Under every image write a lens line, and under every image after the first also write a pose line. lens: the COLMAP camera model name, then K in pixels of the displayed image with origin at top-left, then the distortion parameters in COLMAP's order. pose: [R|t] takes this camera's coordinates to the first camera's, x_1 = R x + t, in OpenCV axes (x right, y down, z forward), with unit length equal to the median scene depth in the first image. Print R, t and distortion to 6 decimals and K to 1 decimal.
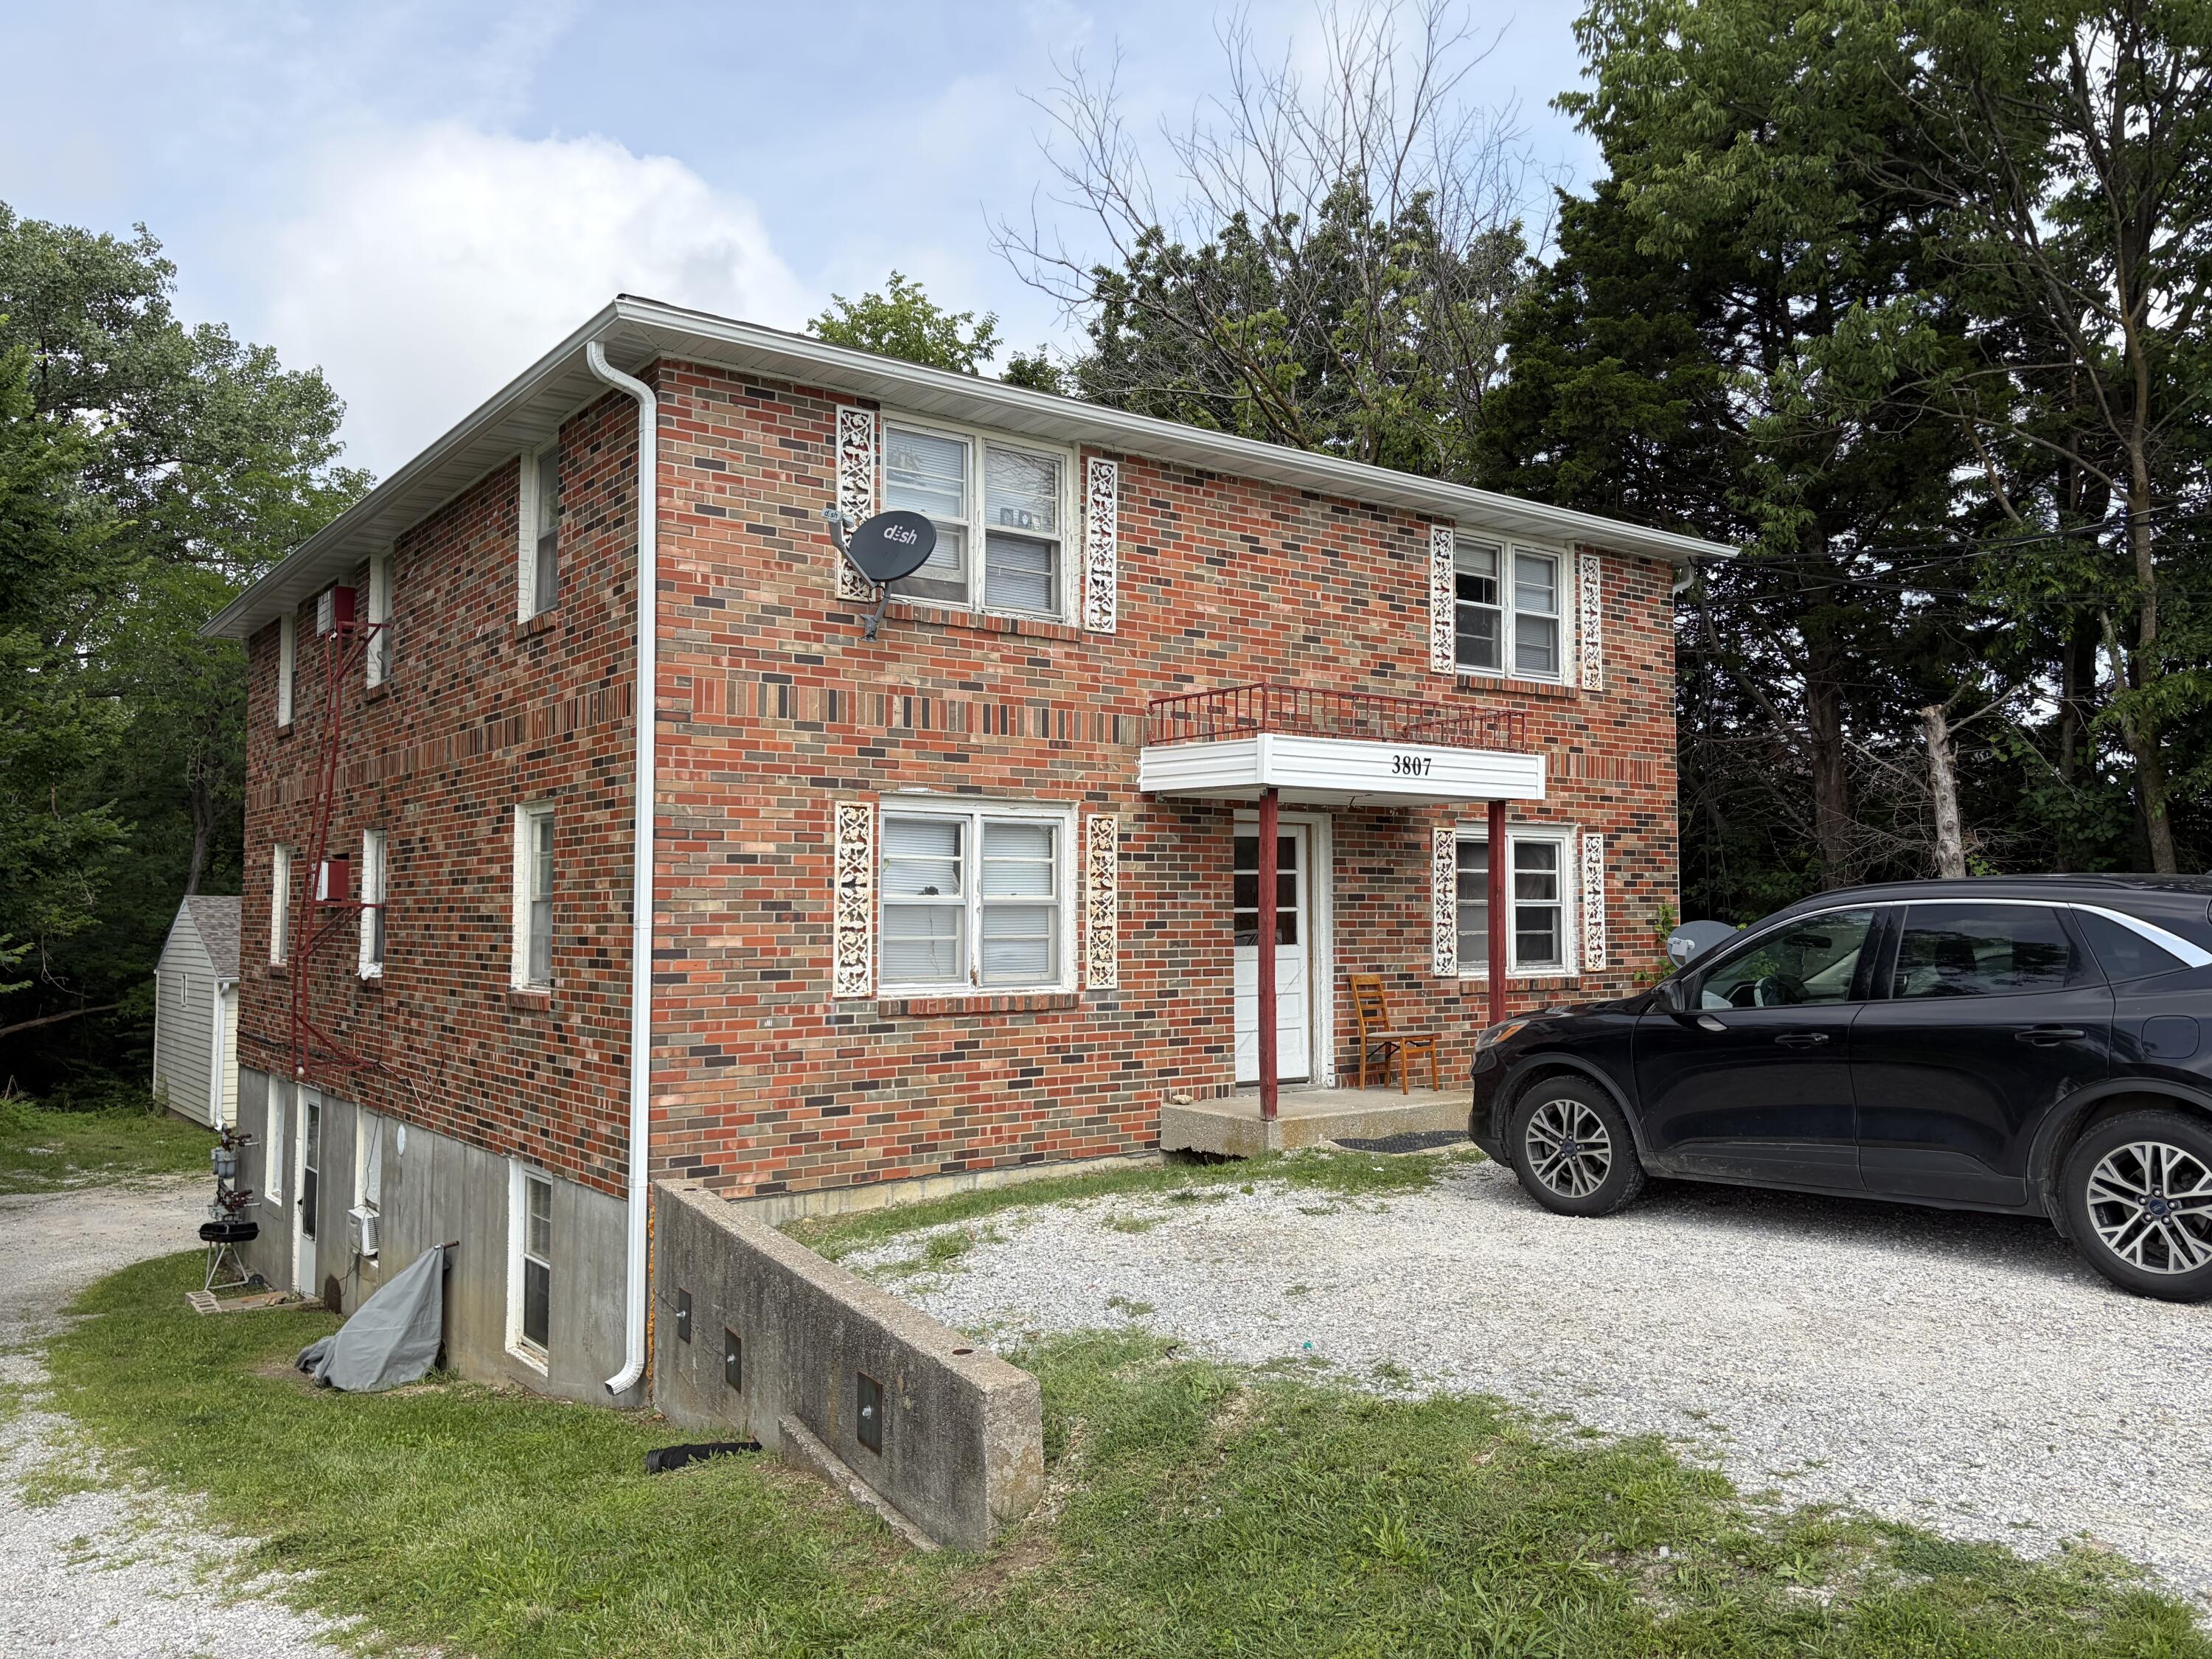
lens RADIAL K [[1664.6, 0, 1101.6], [0, 1664.6, 830.8], [0, 0, 1]] dist [-0.005568, -0.003741]
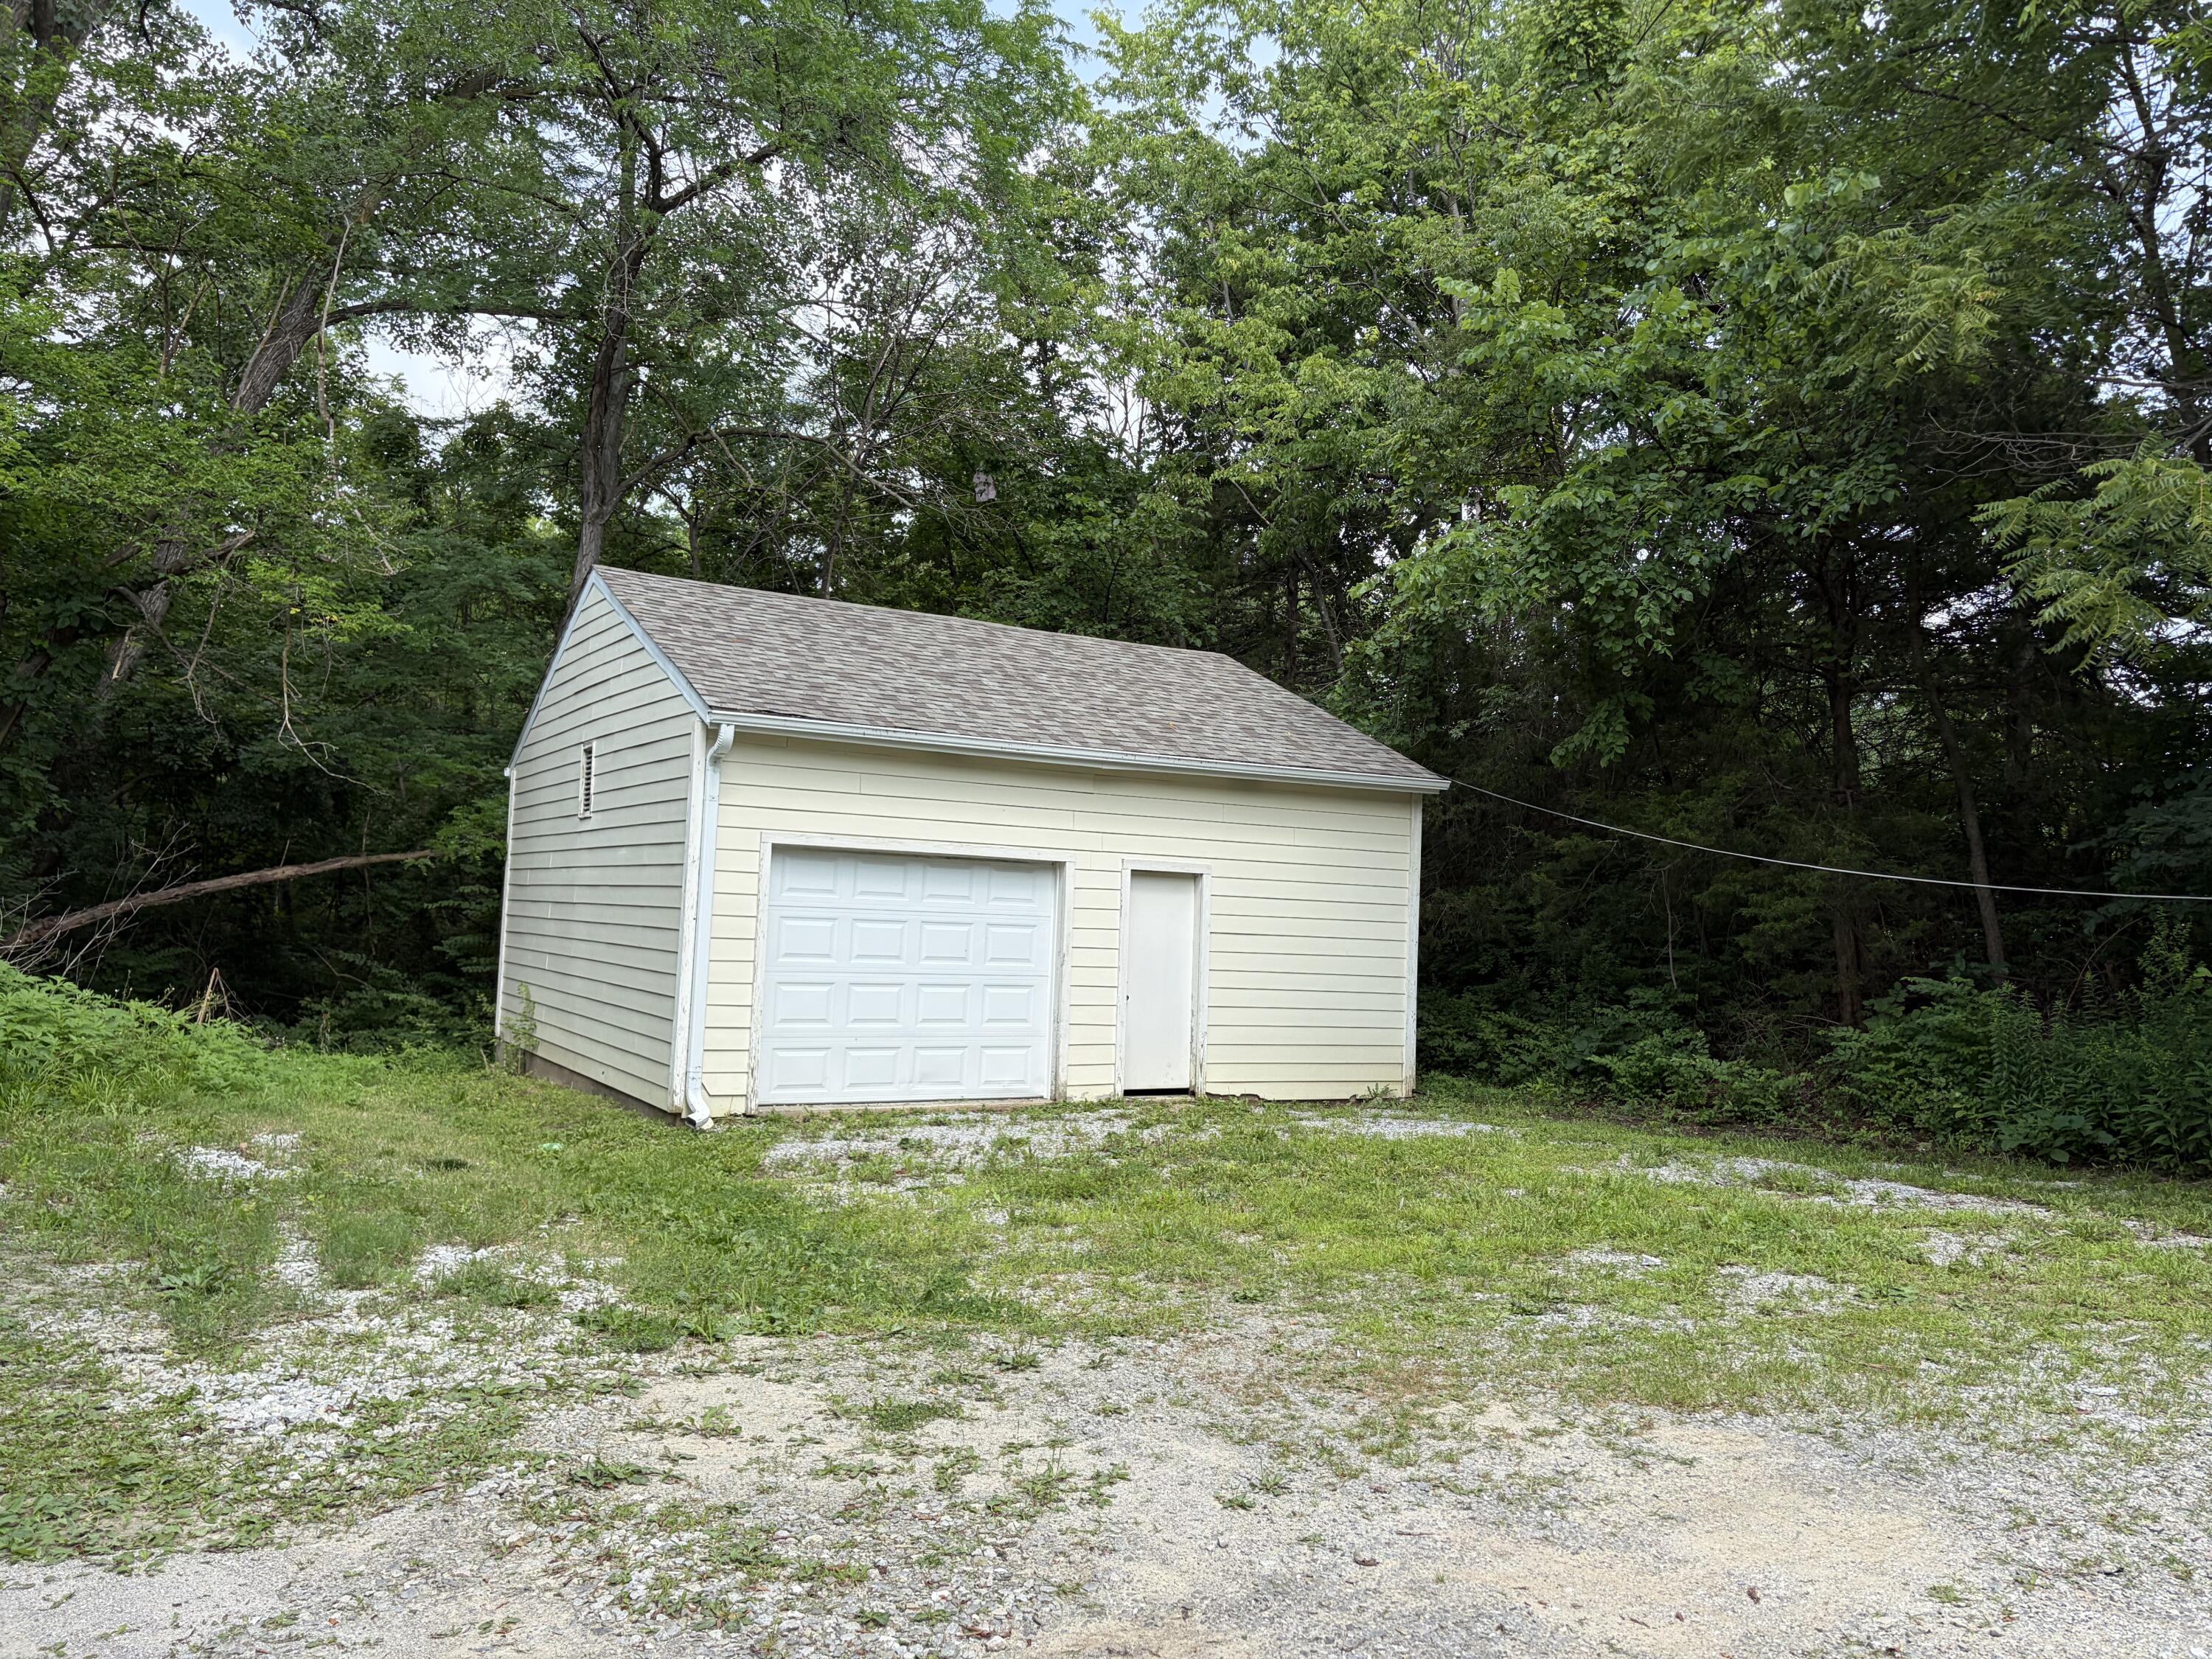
lens RADIAL K [[1664.6, 0, 1109.3], [0, 1664.6, 828.9], [0, 0, 1]] dist [-0.005568, -0.003741]
pose [[0.990948, 0.030940, -0.130633, -0.349939], [-0.030534, 0.999521, 0.005103, 0.097895], [0.130728, -0.001068, 0.991418, 0.572179]]
